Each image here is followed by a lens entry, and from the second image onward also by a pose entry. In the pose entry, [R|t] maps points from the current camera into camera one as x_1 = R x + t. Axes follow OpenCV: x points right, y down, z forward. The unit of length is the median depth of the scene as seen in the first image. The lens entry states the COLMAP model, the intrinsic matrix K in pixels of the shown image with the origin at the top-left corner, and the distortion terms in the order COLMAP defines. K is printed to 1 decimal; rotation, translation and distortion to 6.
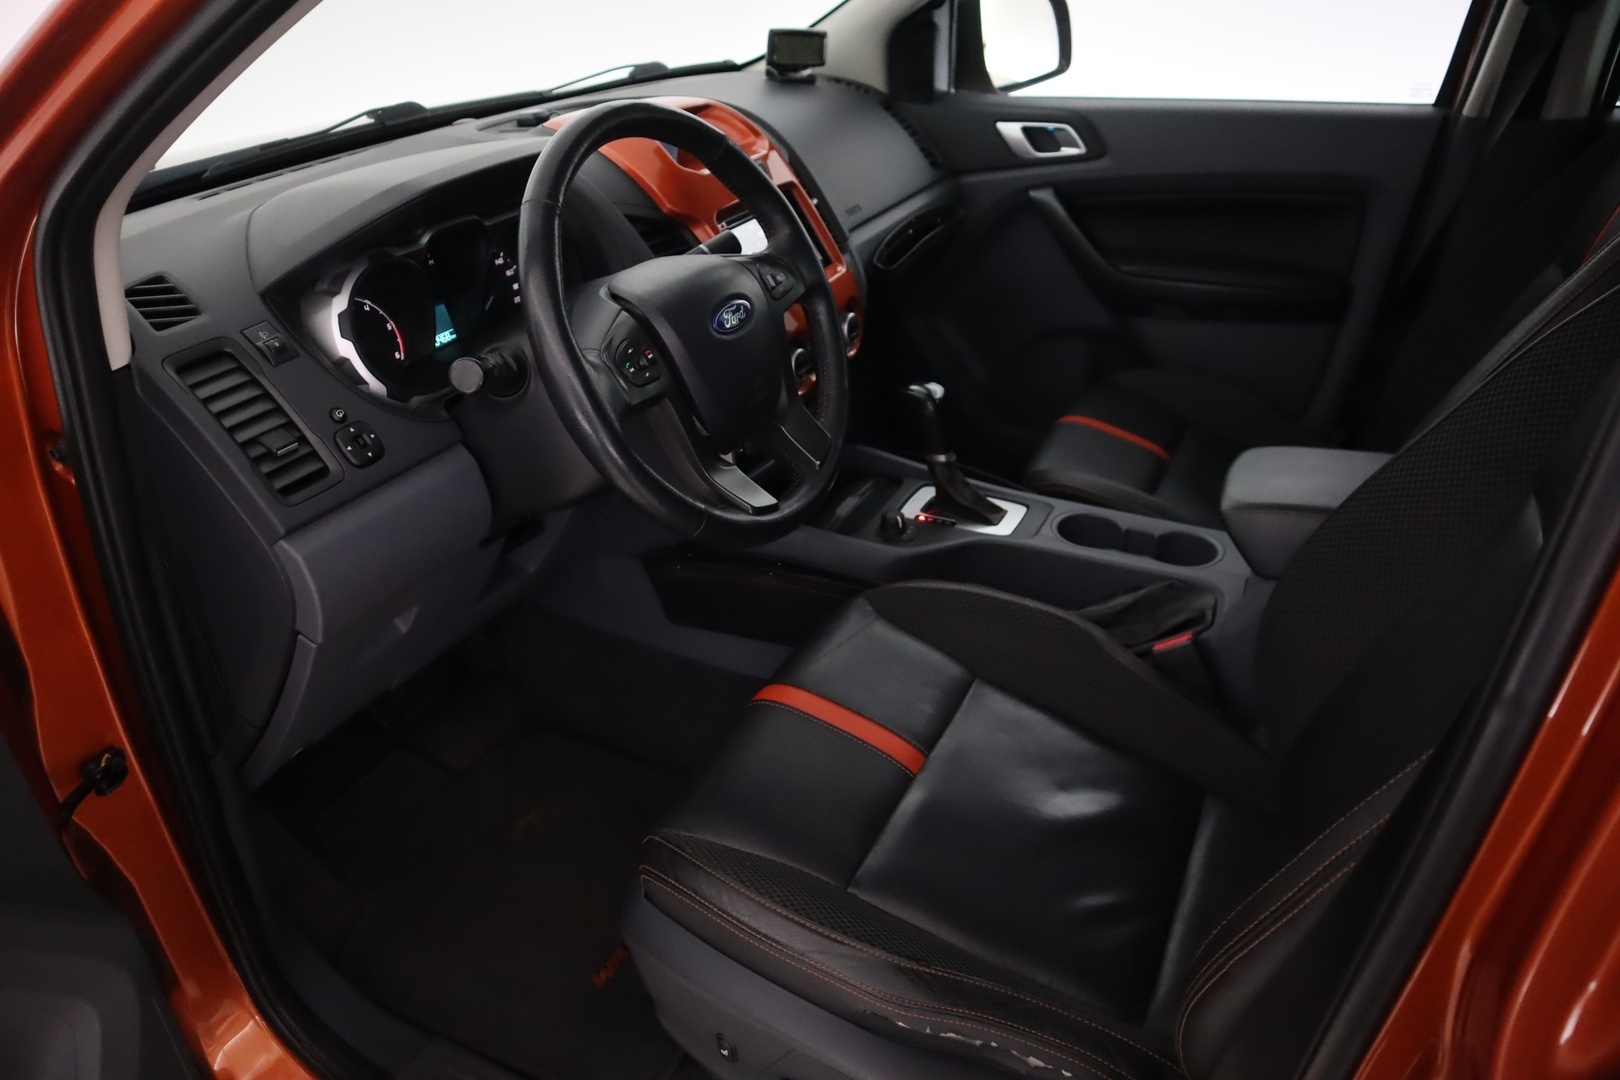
lens RADIAL K [[1123.1, 0, 816.1], [0, 1123.1, 536.7], [0, 0, 1]] dist [-0.125867, 0.078433]
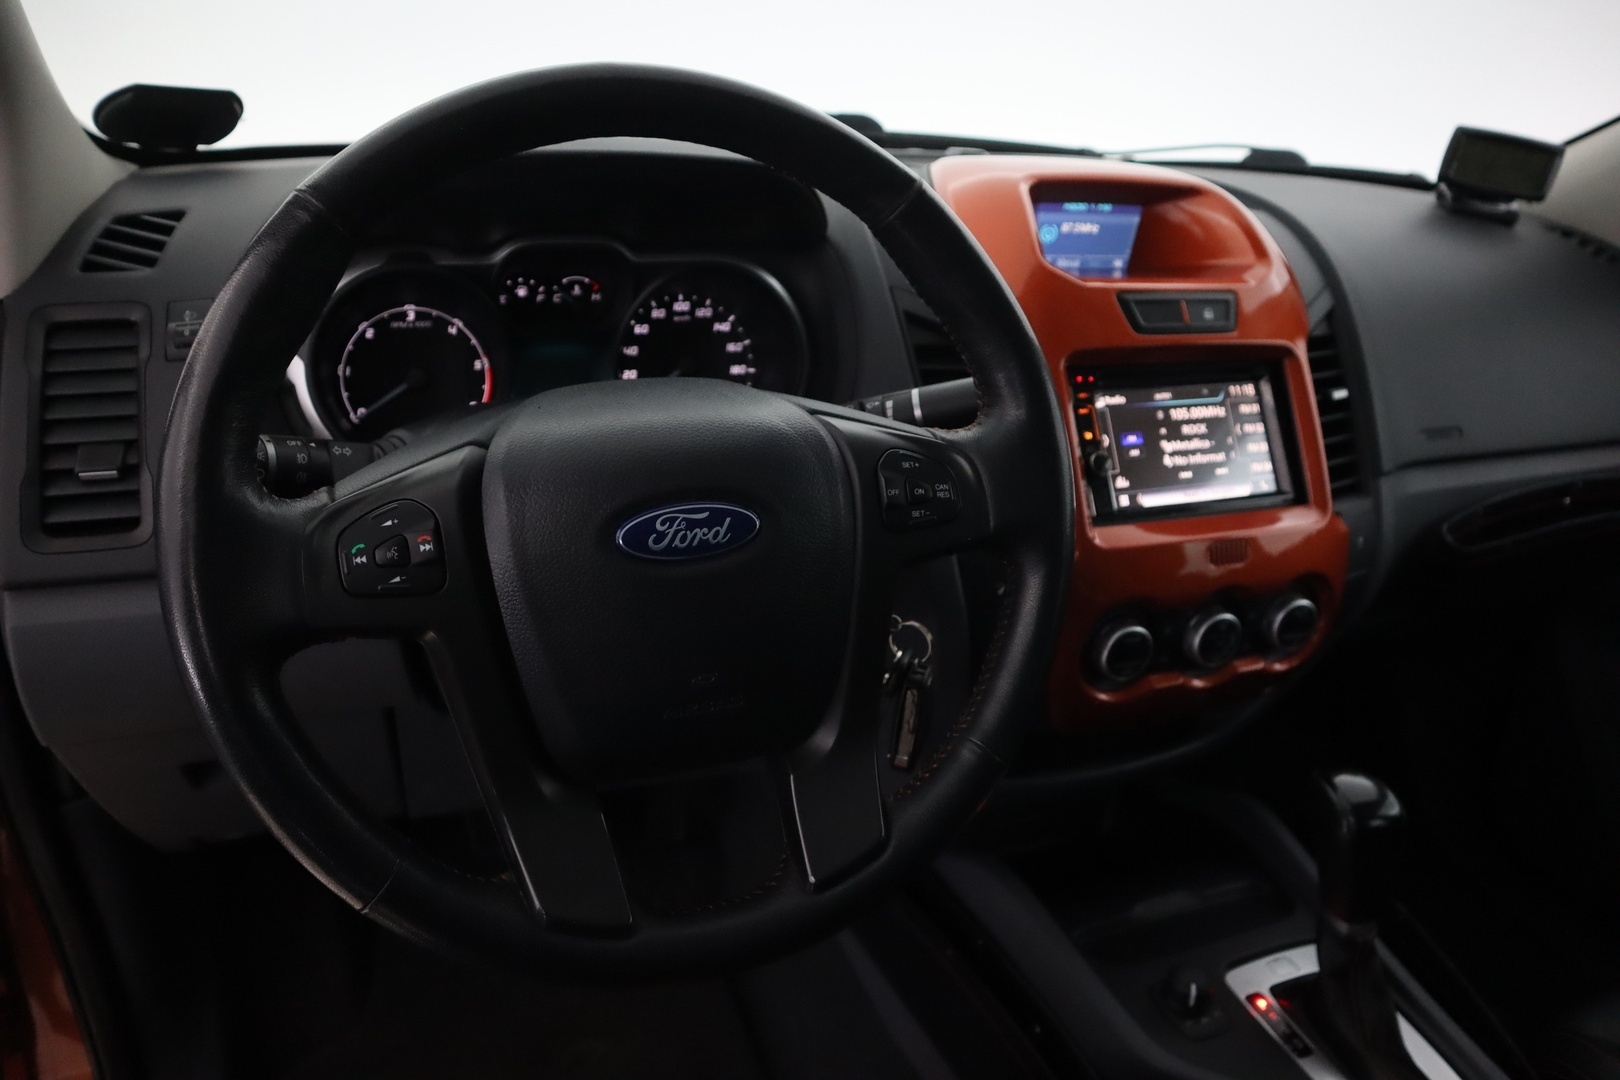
lens RADIAL K [[1123.1, 0, 816.1], [0, 1123.1, 536.7], [0, 0, 1]] dist [-0.125867, 0.078433]
pose [[0.734017, 0.357227, -0.577587, 0.129143], [-0.405071, 0.912925, 0.049850, -0.130283], [0.545102, 0.197374, 0.814805, 0.346678]]
